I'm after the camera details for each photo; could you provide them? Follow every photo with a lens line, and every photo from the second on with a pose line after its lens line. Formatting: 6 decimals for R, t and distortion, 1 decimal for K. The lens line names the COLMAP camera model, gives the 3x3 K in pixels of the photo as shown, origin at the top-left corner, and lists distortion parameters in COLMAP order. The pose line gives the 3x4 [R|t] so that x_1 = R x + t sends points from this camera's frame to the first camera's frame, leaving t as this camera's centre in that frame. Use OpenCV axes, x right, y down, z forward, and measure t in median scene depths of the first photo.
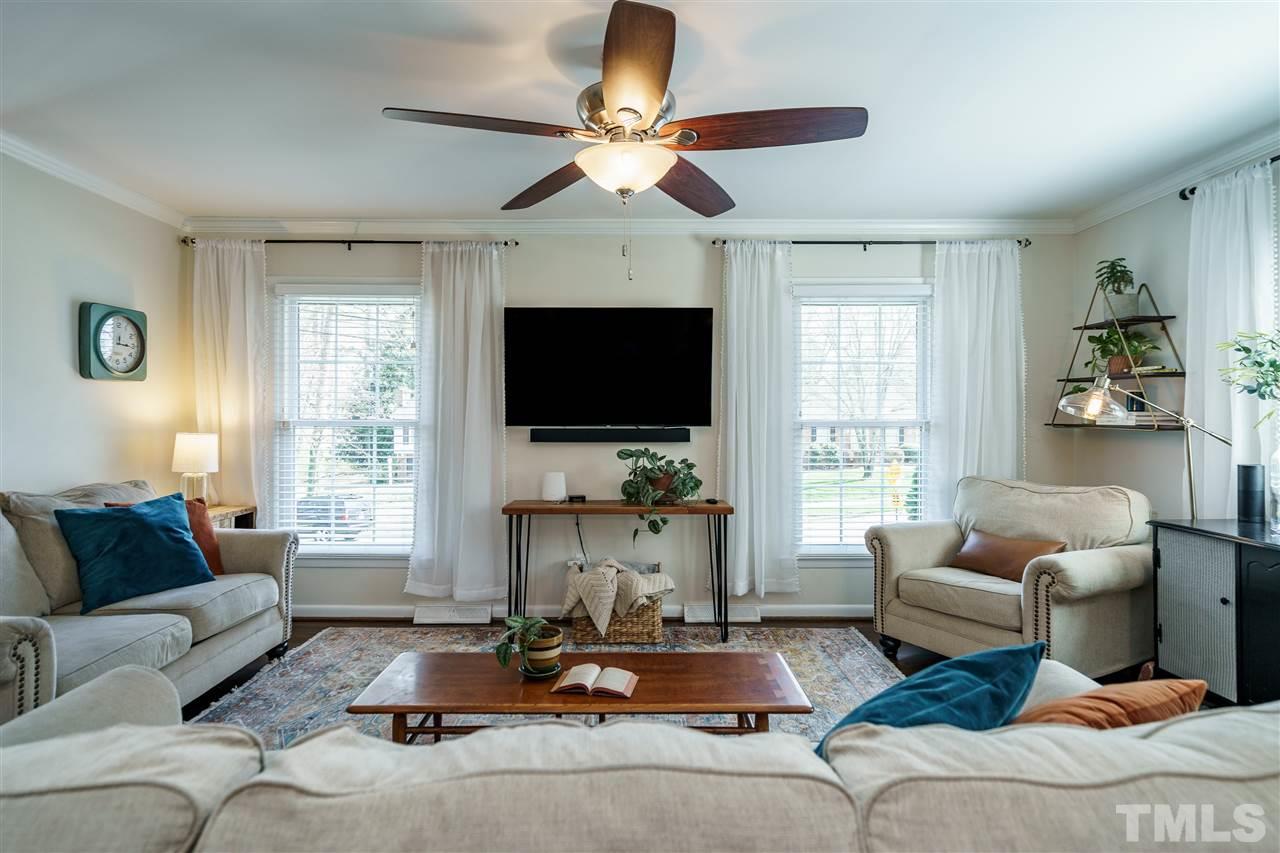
lens RADIAL K [[625.8, 0, 638.6], [0, 625.8, 414.3], [0, 0, 1]] dist [0.000093, 0.000526]
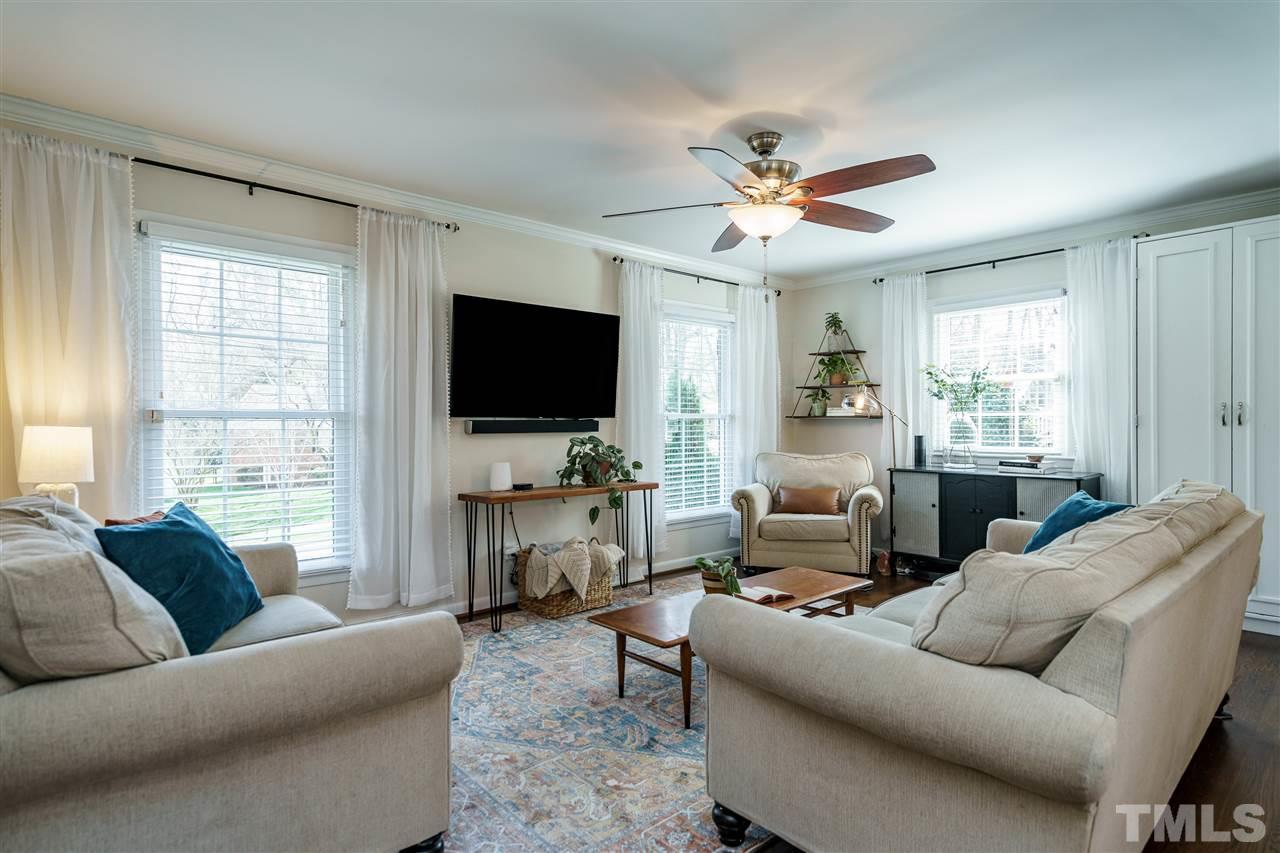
lens RADIAL K [[651.7, 0, 640.0], [0, 651.7, 426.5], [0, 0, 1]] dist [0.001771, 0.000672]
pose [[0.758131, -0.007621, 0.652058, -0.658293], [0.001353, 0.999948, 0.010115, 0.023882], [-0.652101, -0.006787, 0.758102, 0.053601]]
